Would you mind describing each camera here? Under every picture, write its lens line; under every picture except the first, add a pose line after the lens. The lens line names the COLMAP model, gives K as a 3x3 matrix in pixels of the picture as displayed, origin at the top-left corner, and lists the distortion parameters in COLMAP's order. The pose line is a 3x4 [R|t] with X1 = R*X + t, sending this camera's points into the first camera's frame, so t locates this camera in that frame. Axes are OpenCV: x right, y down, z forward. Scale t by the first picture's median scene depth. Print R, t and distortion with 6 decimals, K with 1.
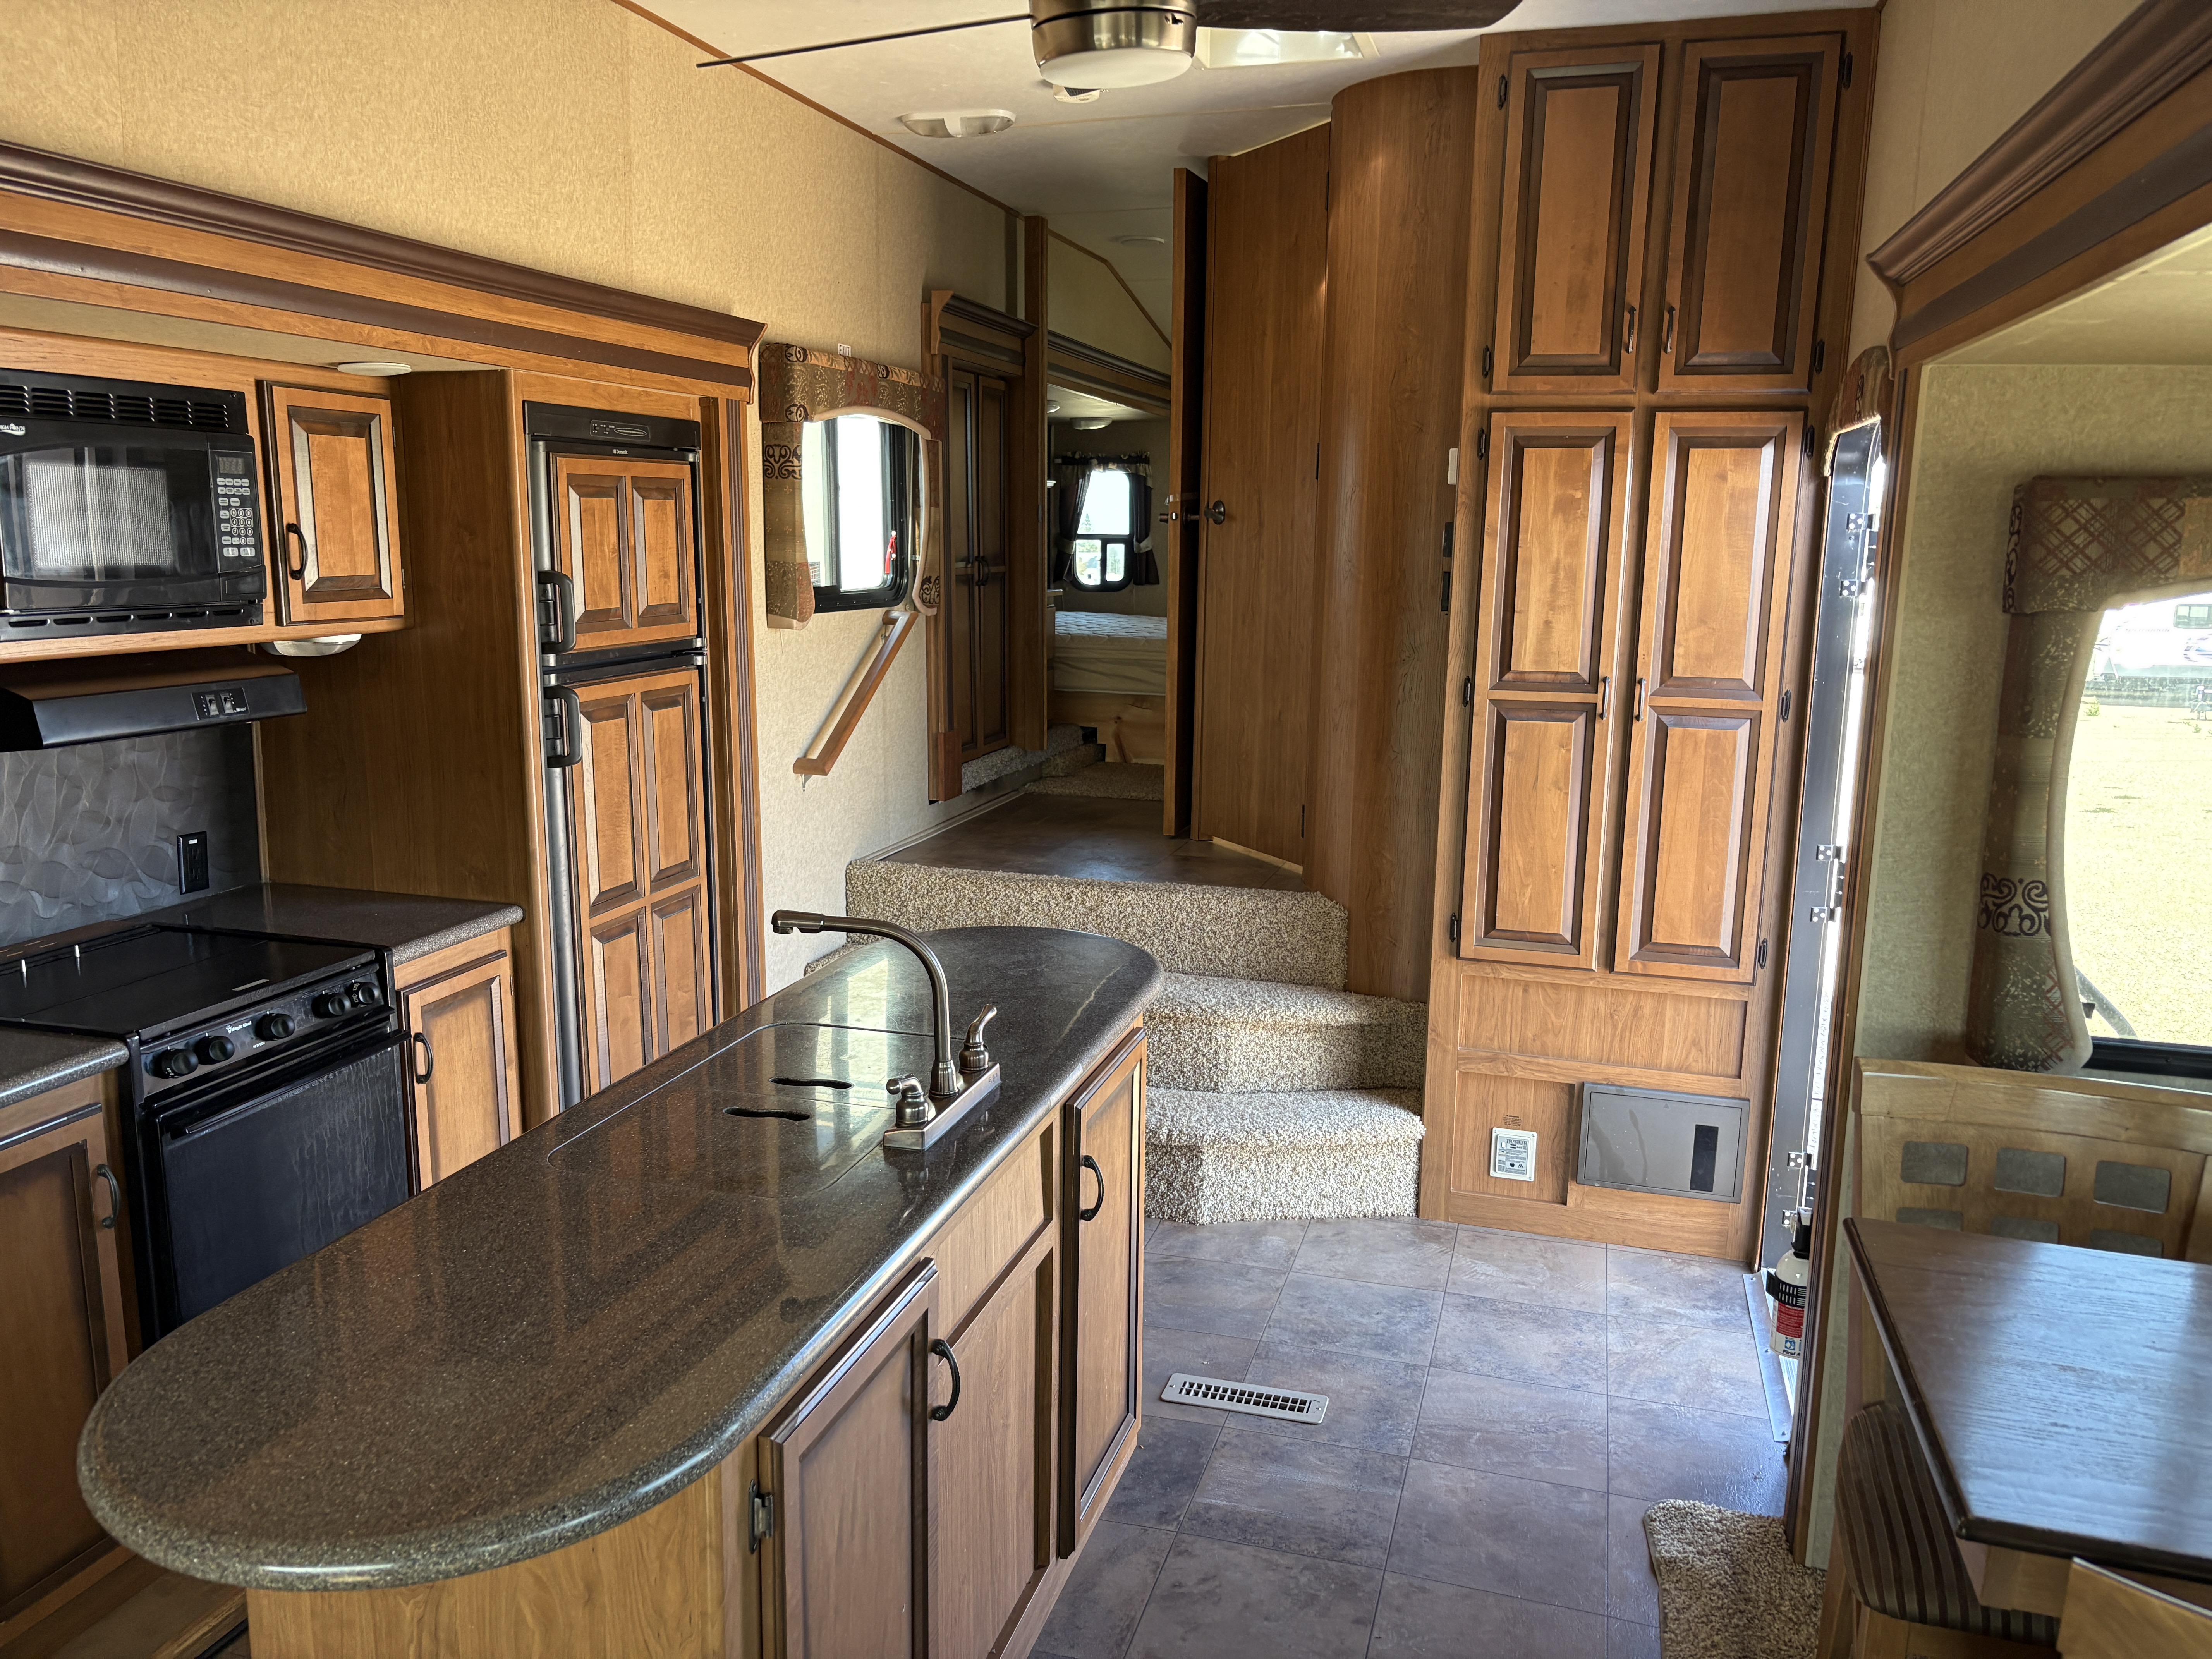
lens RADIAL K [[1665.8, 0, 1111.5], [0, 1665.8, 856.0], [0, 0, 1]] dist [-0.002280, -0.016199]
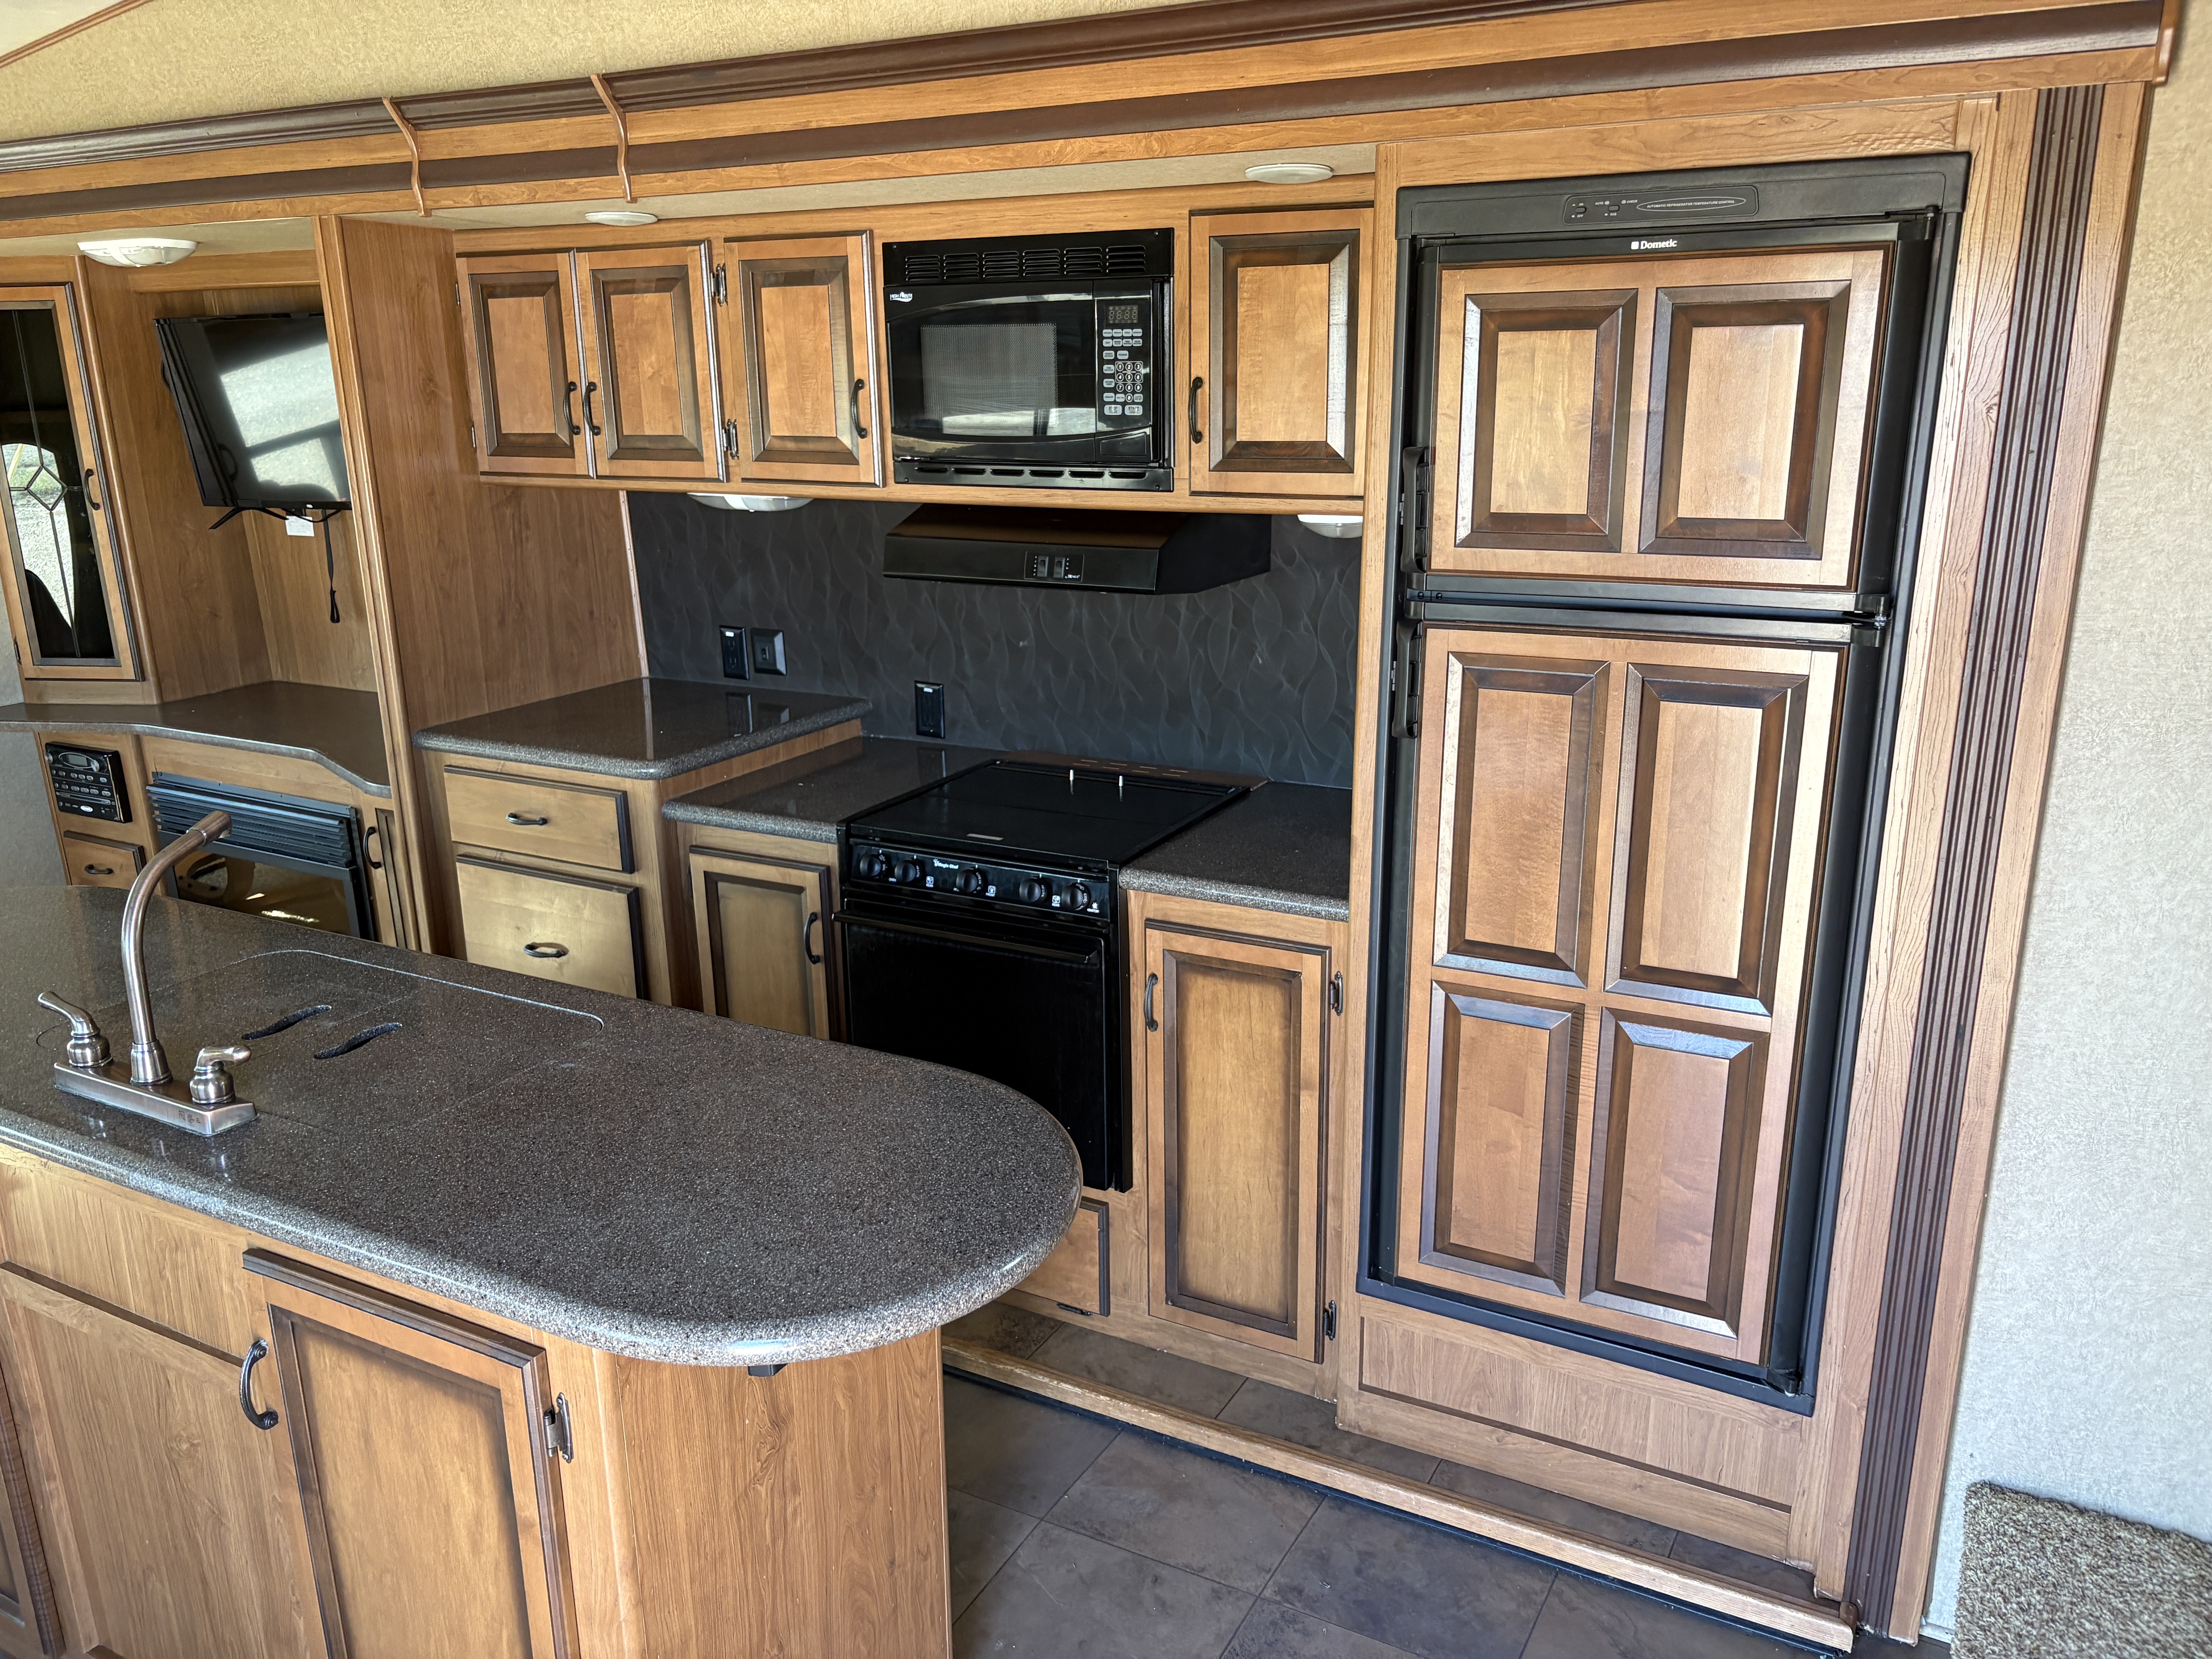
lens RADIAL K [[1684.1, 0, 1104.7], [0, 1684.1, 845.4], [0, 0, 1]] dist [0.032644, -0.033042]
pose [[-0.223538, 0.268432, -0.937003, 0.398729], [-0.173009, 0.935137, 0.309171, -0.226092], [0.959218, 0.231222, -0.162597, 1.106049]]
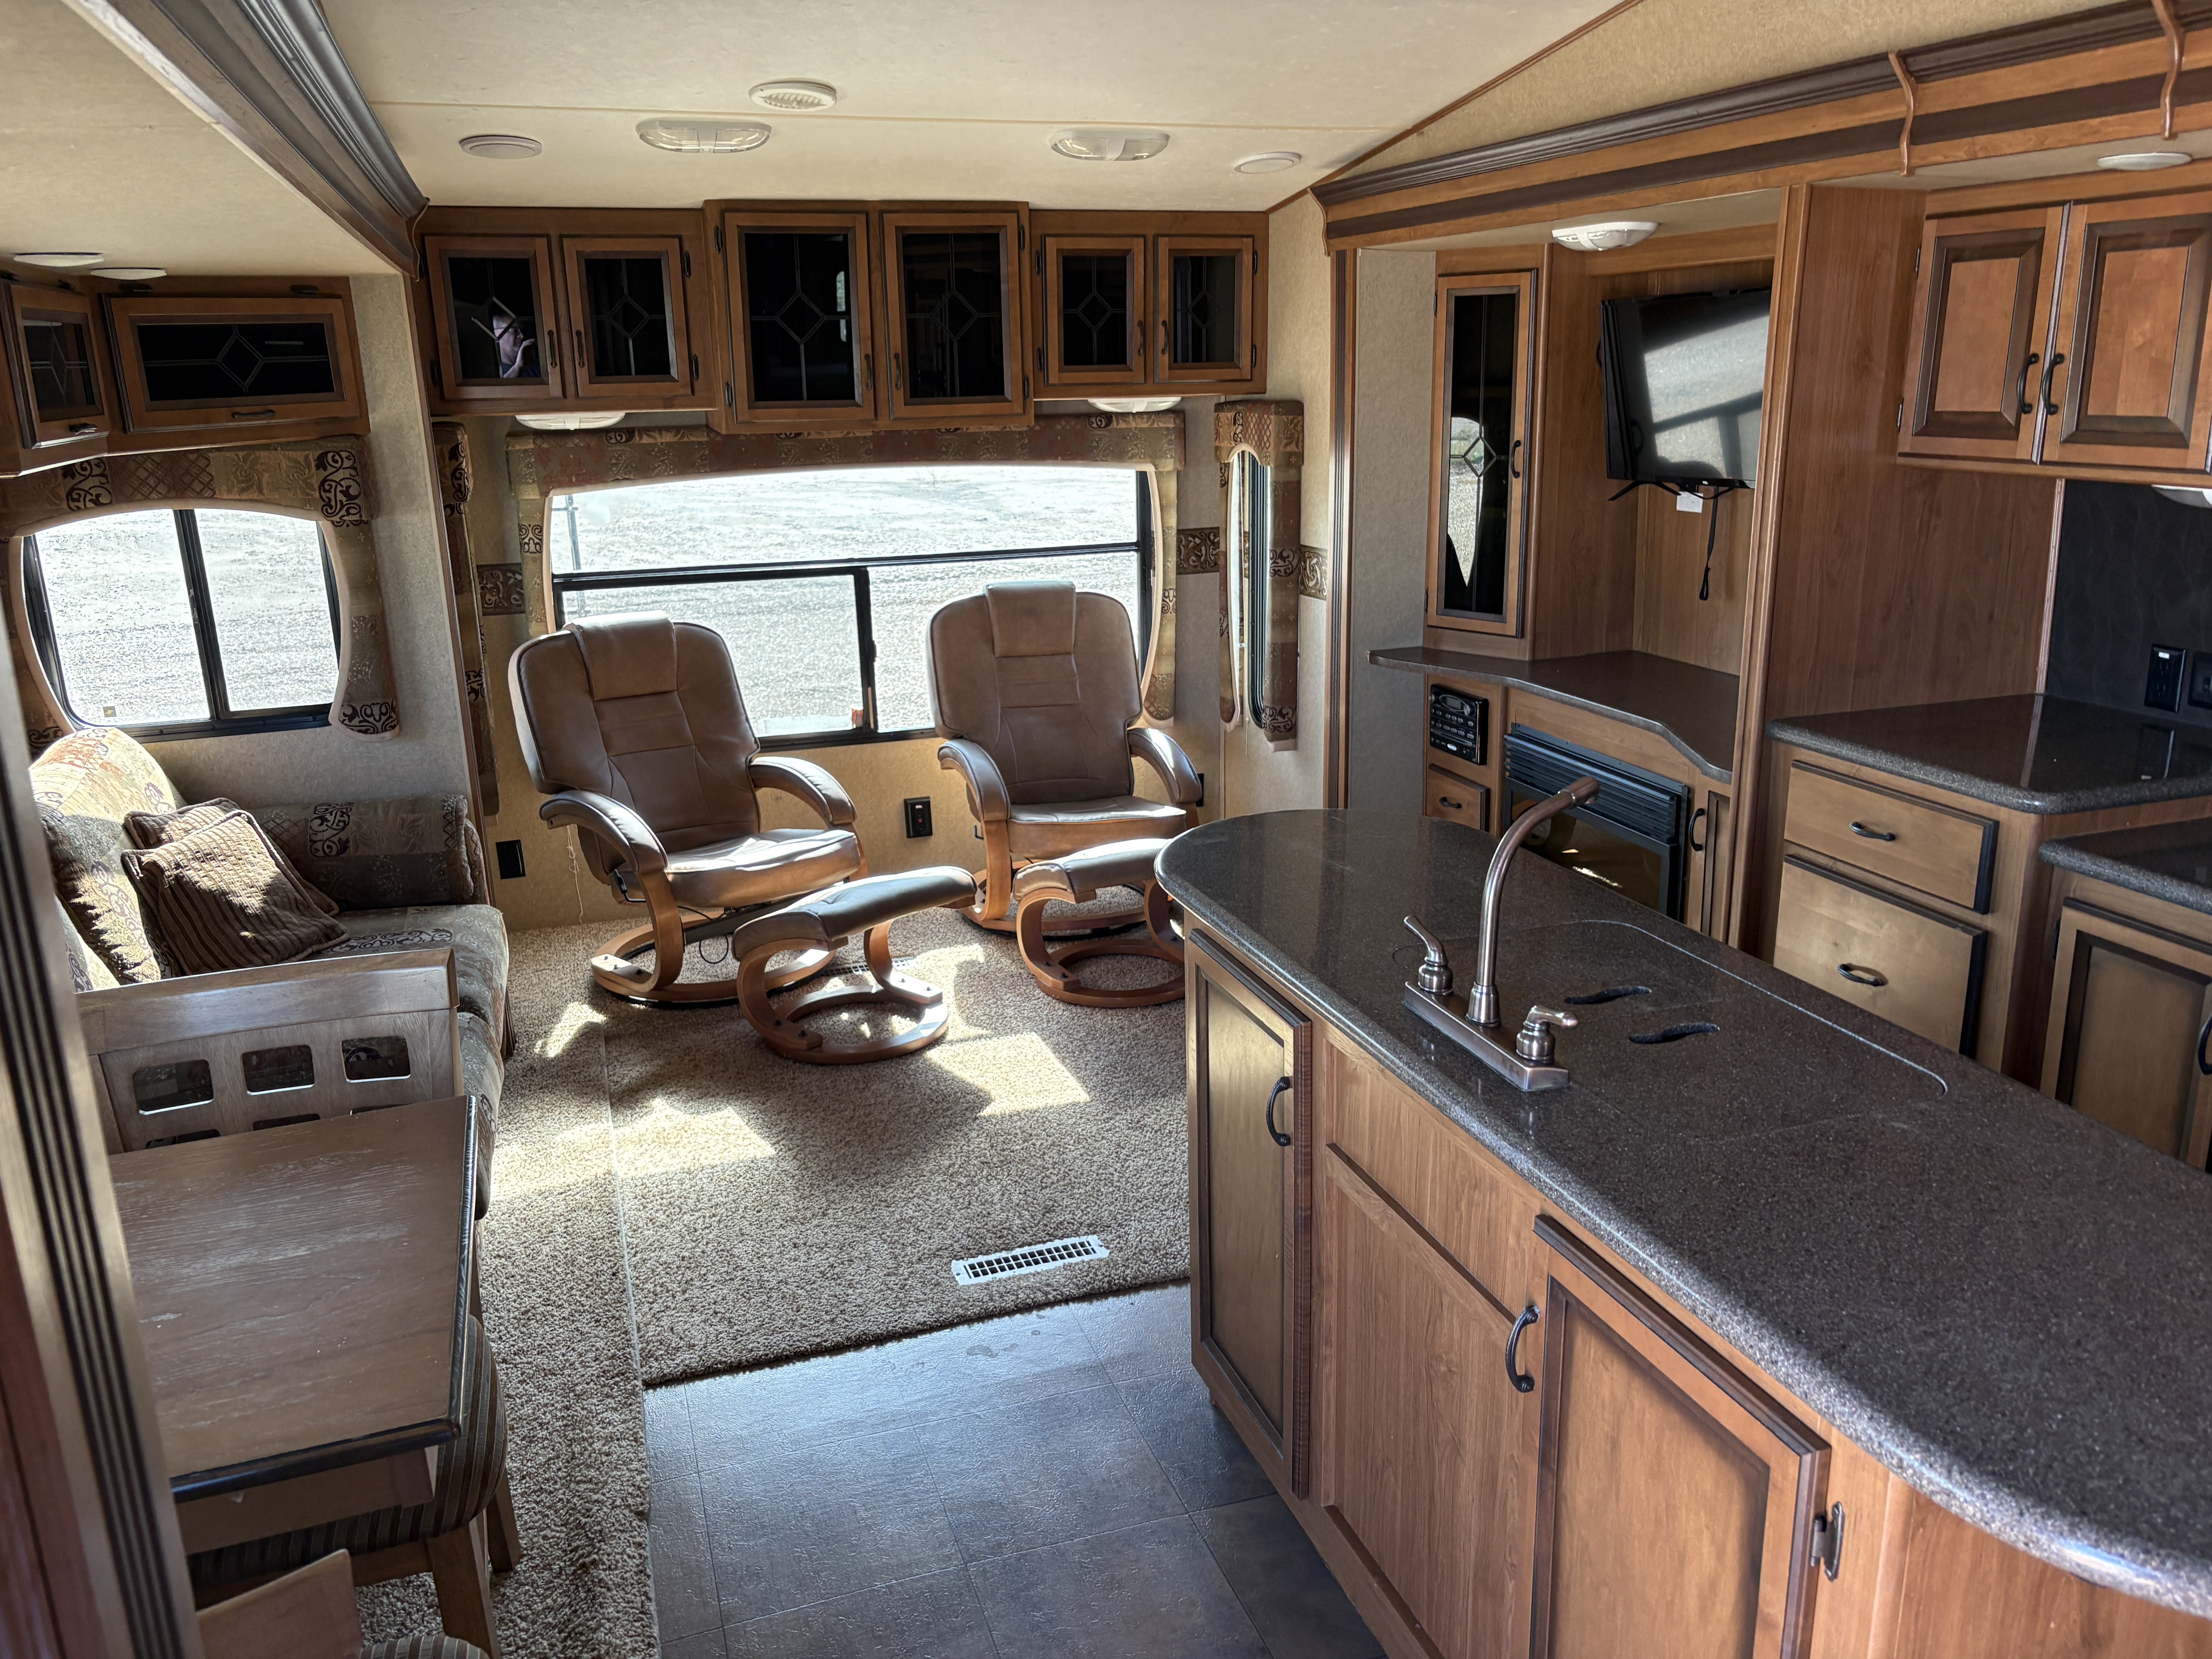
lens RADIAL K [[1680.1, 0, 1108.9], [0, 1680.1, 838.9], [0, 0, 1]] dist [0.048546, -0.052899]
pose [[-0.826242, 0.161648, -0.539624, 0.372931], [-0.093990, 0.904954, 0.414998, -0.210686], [0.555418, 0.393608, -0.732518, 1.054282]]
